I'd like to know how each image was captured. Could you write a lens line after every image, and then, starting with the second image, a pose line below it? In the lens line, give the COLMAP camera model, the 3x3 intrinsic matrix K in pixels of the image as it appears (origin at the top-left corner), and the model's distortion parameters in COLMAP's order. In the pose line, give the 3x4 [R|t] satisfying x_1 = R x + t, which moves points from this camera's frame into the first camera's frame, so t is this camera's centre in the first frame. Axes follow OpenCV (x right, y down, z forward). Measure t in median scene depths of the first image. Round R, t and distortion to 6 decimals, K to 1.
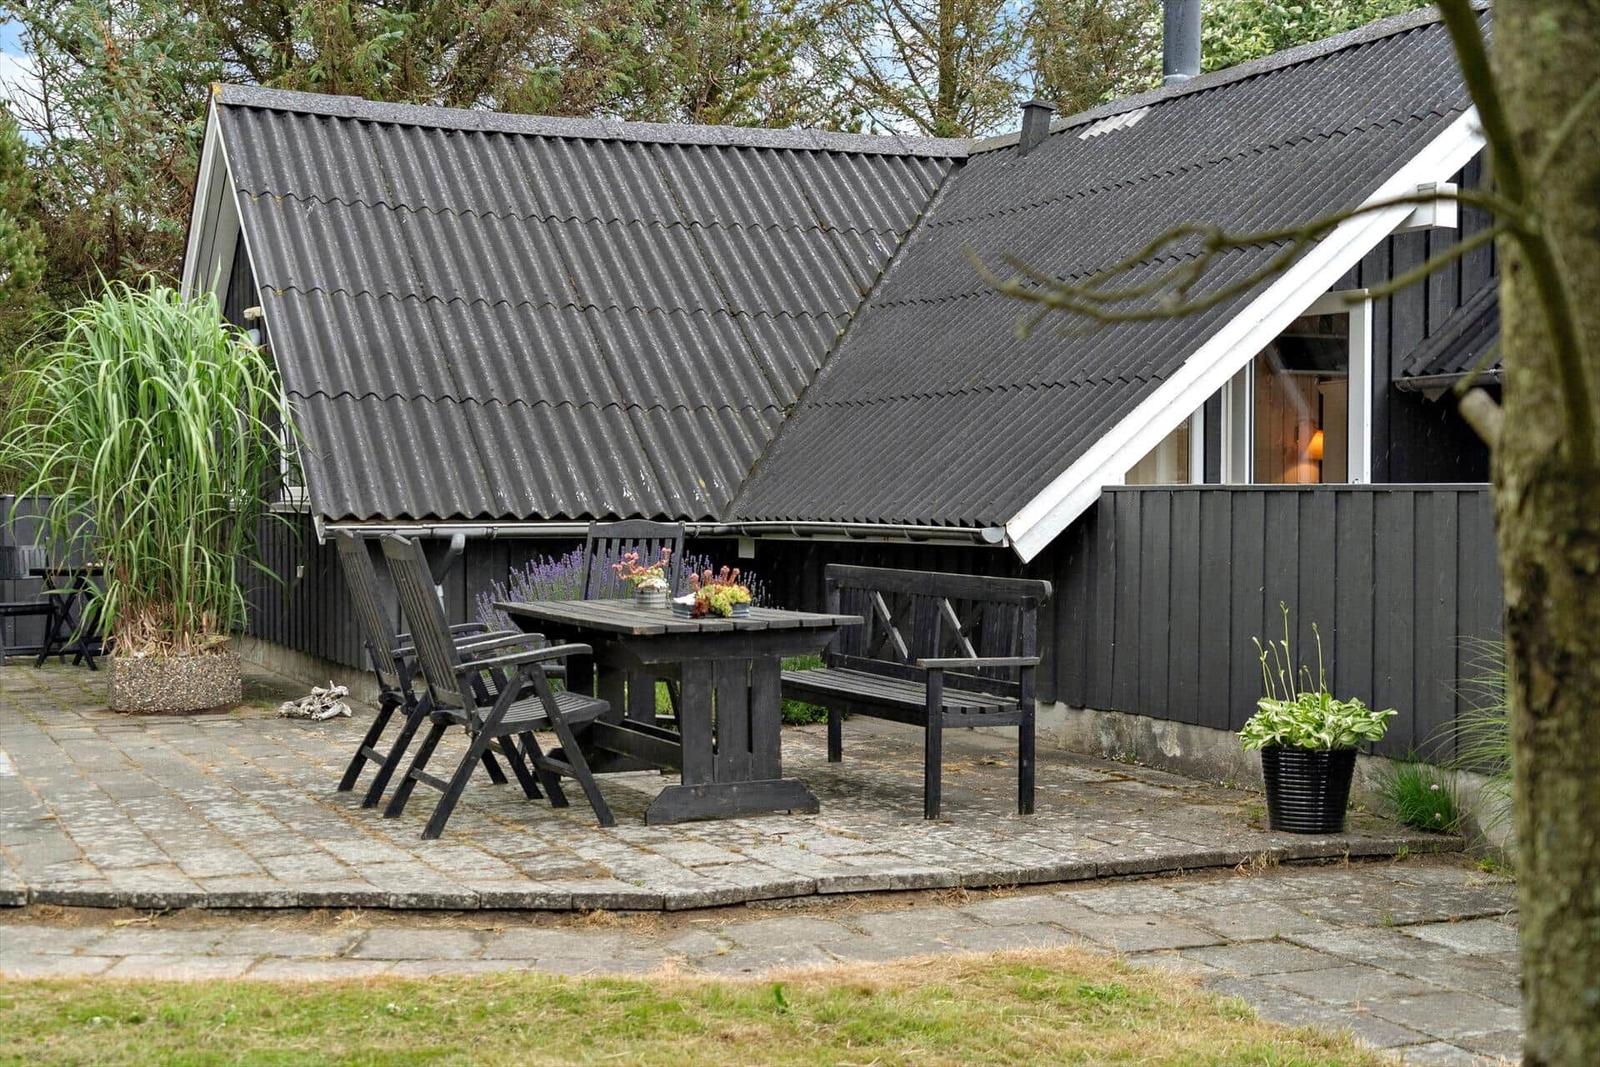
lens RADIAL K [[2393.0, 0, 800.0], [0, 2393.0, 533.5], [0, 0, 1]] dist [0.187048, 0.003969]
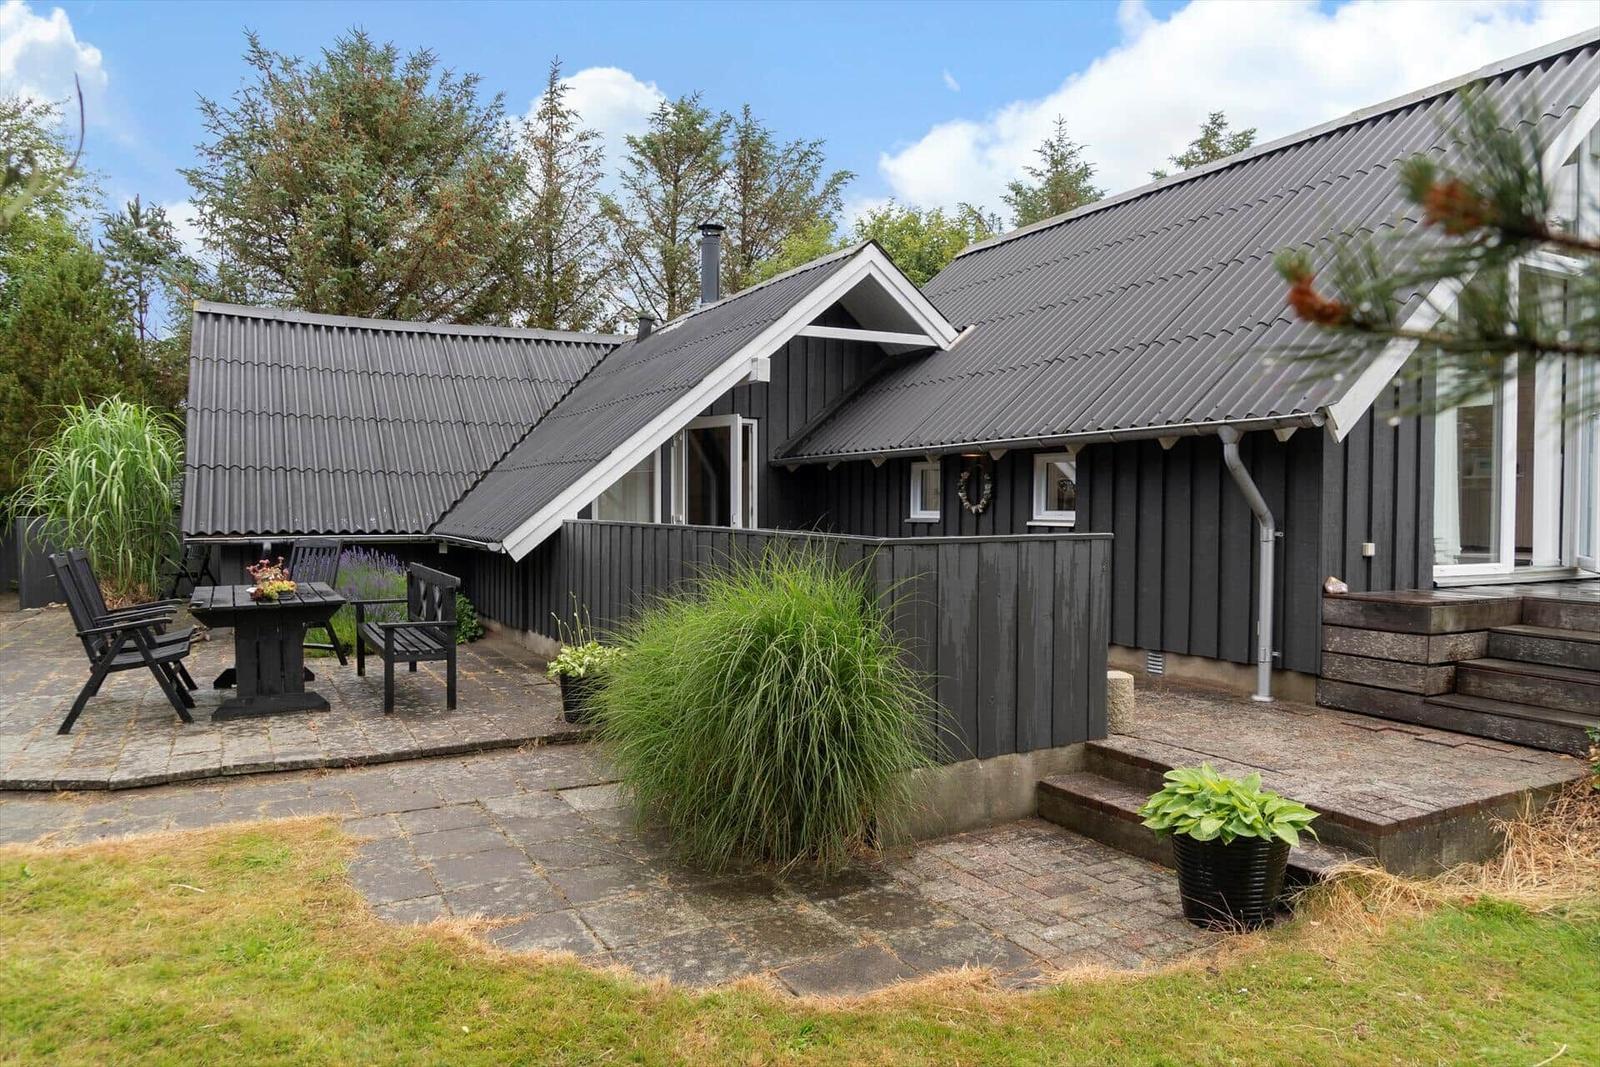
lens RADIAL K [[1075.0, 0, 799.4], [0, 1075.0, 574.6], [0, 0, 1]] dist [0.008163, 0.001451]
pose [[0.997767, -0.004992, 0.066609, 0.253303], [0.001888, 0.998912, 0.046588, -0.015315], [-0.066769, -0.046358, 0.996691, 0.174079]]
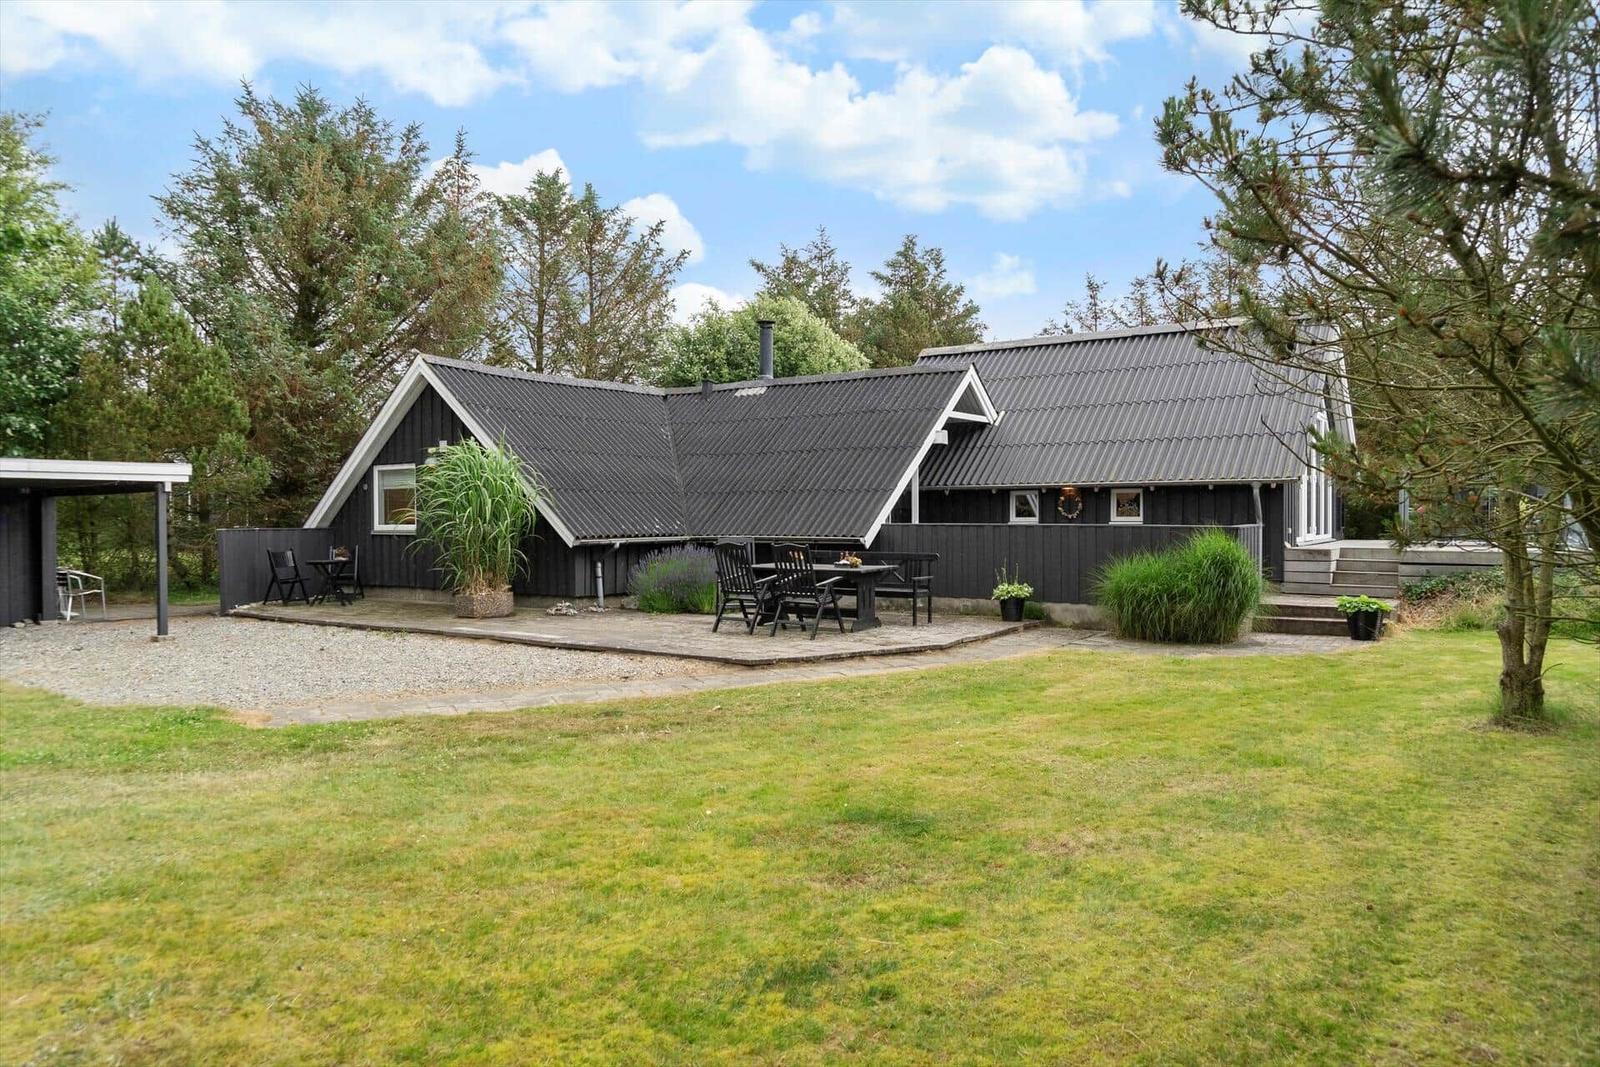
lens RADIAL K [[1075.0, 0, 799.4], [0, 1075.0, 574.6], [0, 0, 1]] dist [0.008163, 0.001451]
pose [[0.849407, -0.035181, 0.526565, -0.716608], [0.013751, 0.998912, 0.044558, -0.017451], [-0.527559, -0.030607, 0.848967, -0.140368]]
